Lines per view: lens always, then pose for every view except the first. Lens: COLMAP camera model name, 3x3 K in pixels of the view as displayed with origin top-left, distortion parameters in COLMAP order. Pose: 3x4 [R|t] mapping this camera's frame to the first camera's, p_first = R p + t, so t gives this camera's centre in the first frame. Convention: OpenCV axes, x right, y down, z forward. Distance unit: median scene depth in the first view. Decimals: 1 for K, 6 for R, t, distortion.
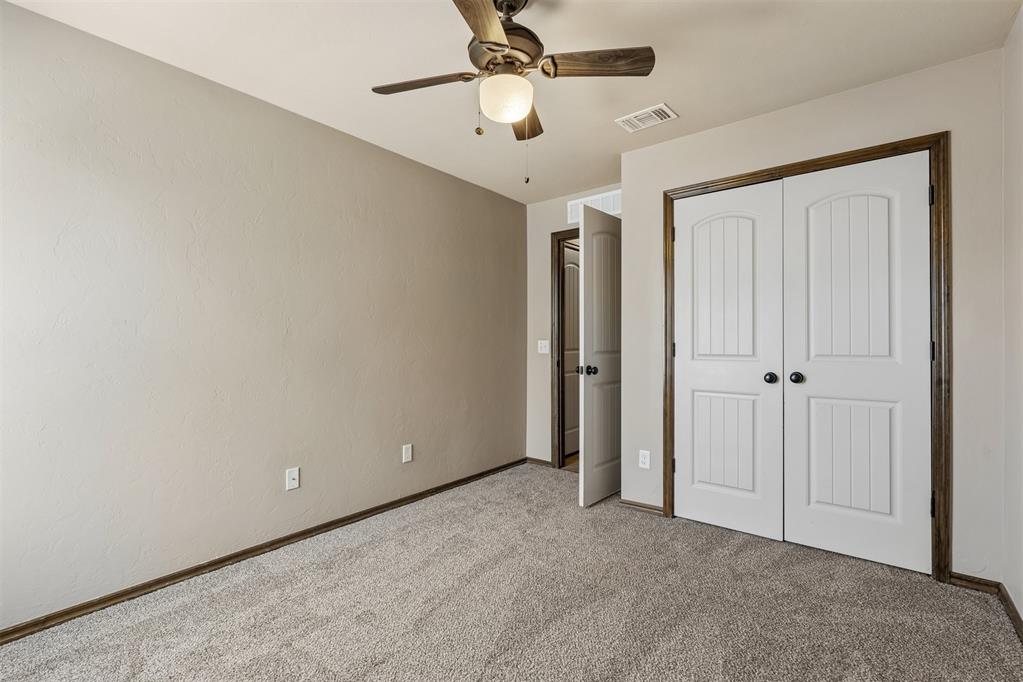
lens RADIAL K [[463.0, 0, 509.4], [0, 463.0, 337.5], [0, 0, 1]] dist [-0.000504, 0.000262]
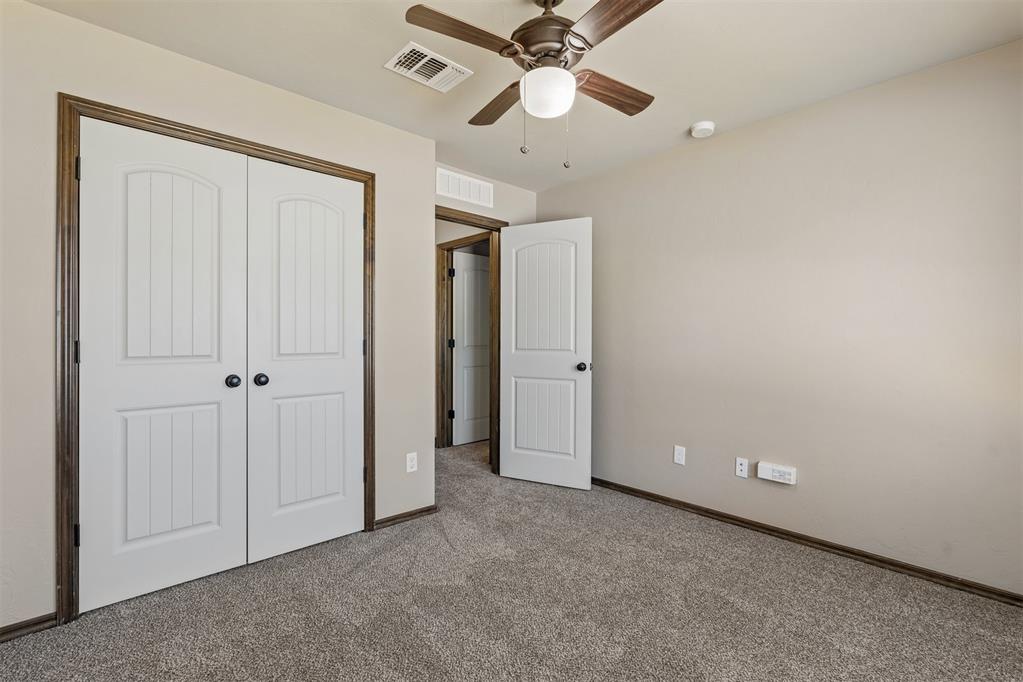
lens RADIAL K [[463.0, 0, 509.4], [0, 463.0, 337.5], [0, 0, 1]] dist [-0.000504, 0.000262]
pose [[0.152053, 0.012221, 0.988297, -0.204628], [-0.007268, 0.999910, -0.011246, 0.012521], [-0.988346, -0.005473, 0.152128, 0.366955]]
